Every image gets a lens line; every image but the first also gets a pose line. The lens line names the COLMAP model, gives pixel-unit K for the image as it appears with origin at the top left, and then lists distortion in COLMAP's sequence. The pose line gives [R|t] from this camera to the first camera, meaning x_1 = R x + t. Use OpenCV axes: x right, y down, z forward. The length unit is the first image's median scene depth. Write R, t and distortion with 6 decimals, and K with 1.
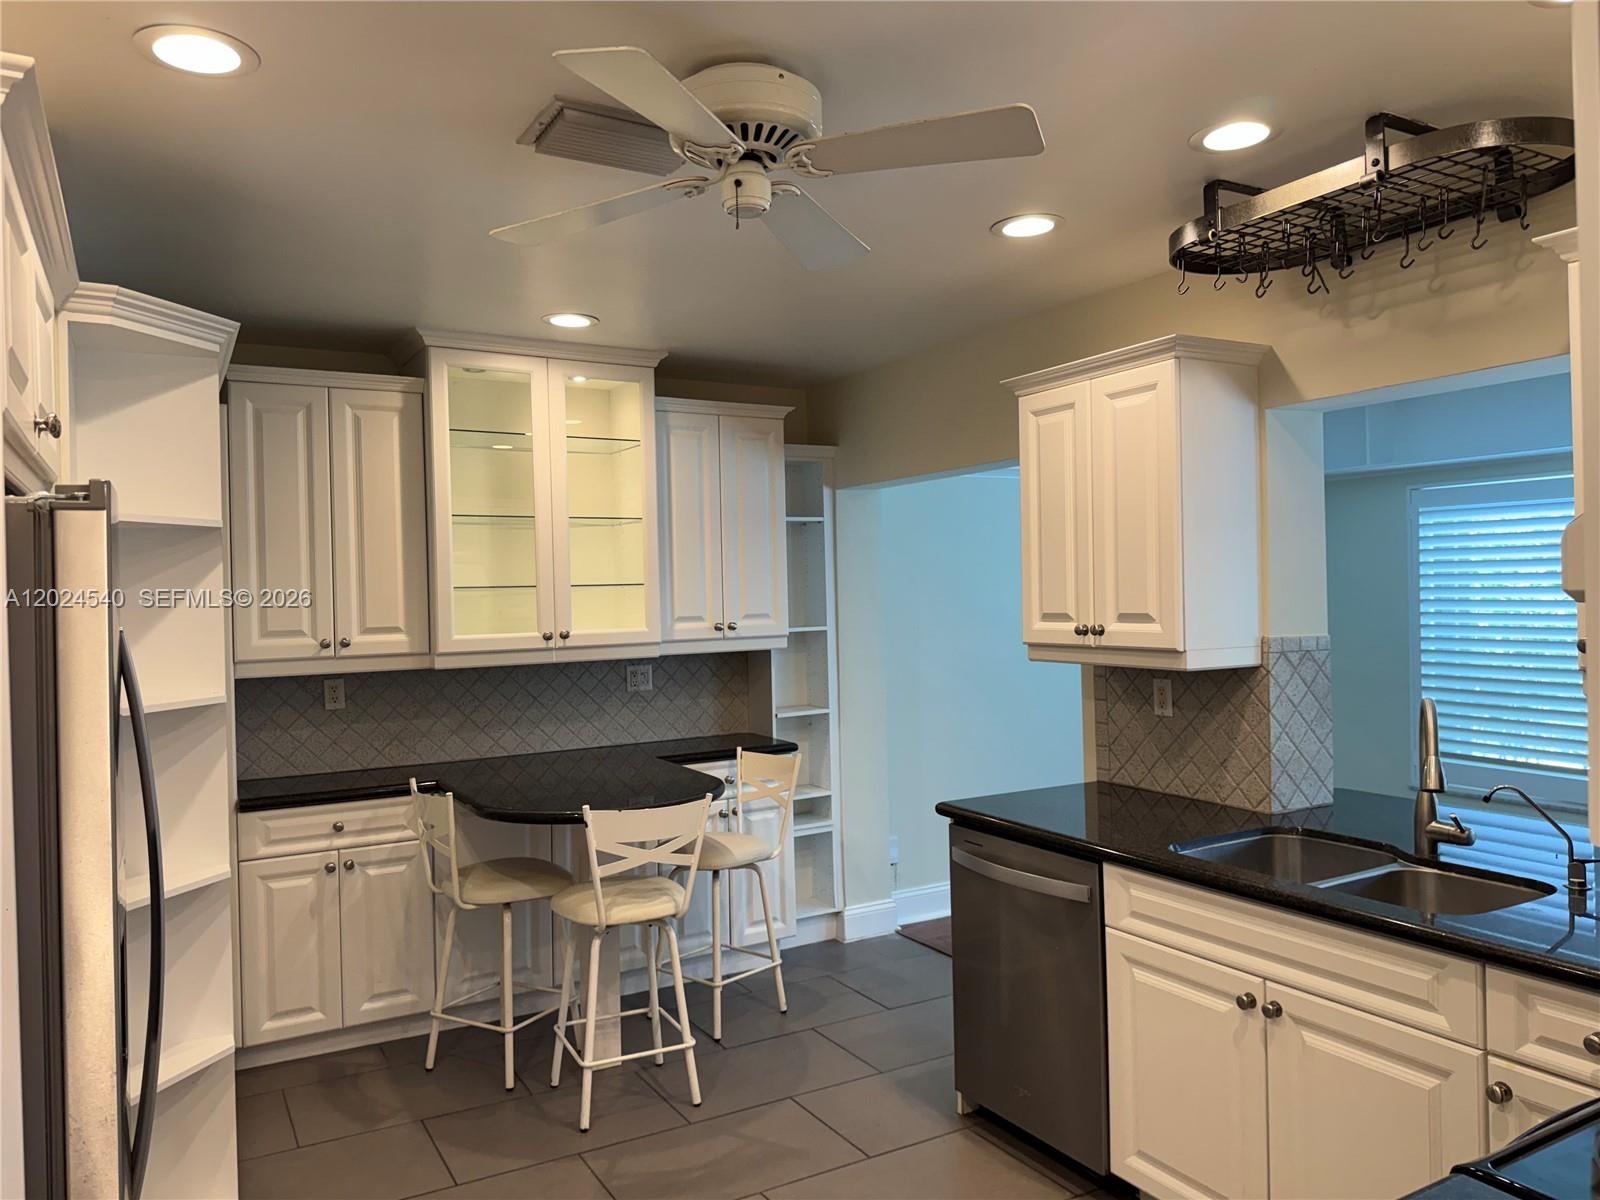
lens RADIAL K [[1119.0, 0, 795.9], [0, 1119.0, 587.2], [0, 0, 1]] dist [0.072002, -0.086149]
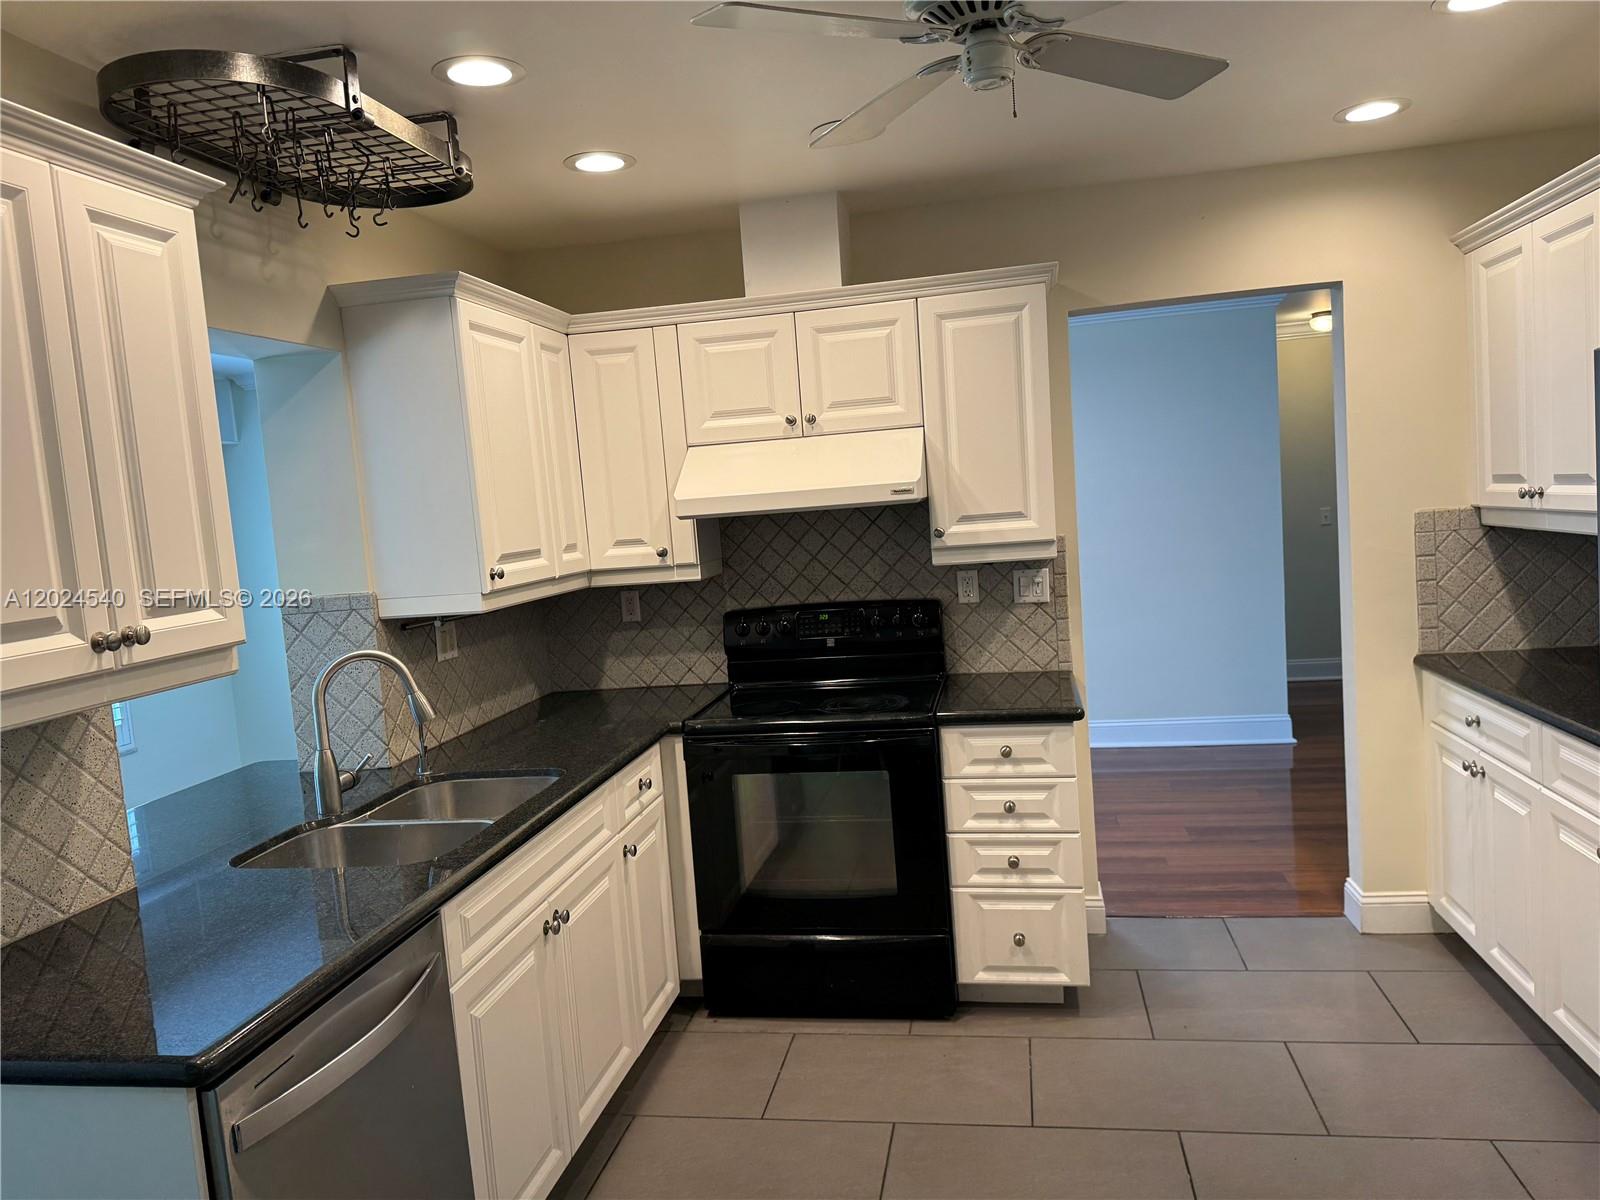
lens RADIAL K [[1119.0, 0, 794.6], [0, 1119.0, 598.6], [0, 0, 1]] dist [0.072002, -0.086149]
pose [[-0.758444, 0.021130, 0.651396, -0.291304], [0.089317, 0.993414, 0.071770, 0.007817], [-0.645589, 0.112614, -0.755336, 1.036943]]
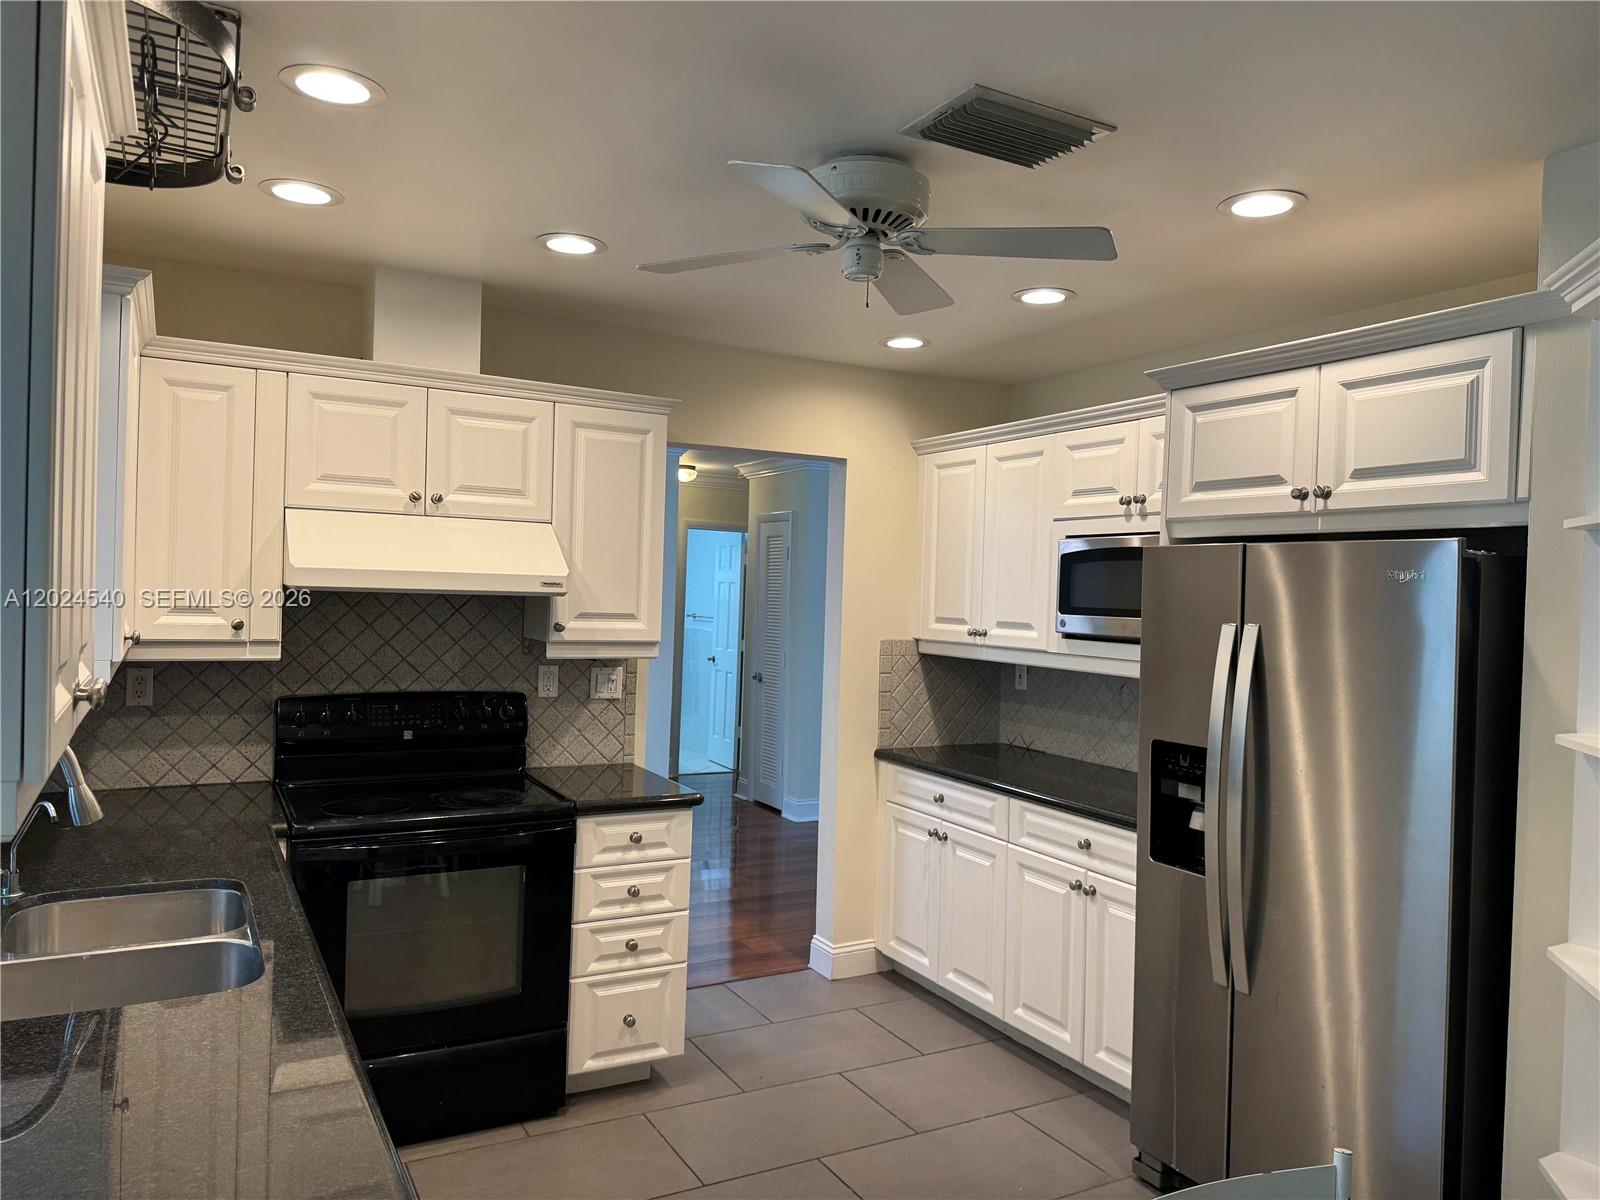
lens RADIAL K [[1119.0, 0, 793.0], [0, 1119.0, 596.4], [0, 0, 1]] dist [0.072002, -0.086149]
pose [[-0.999768, -0.008122, 0.019927, 0.002232], [-0.008104, 0.999967, 0.000974, 0.002242], [-0.019934, 0.000812, -0.999801, 1.206547]]
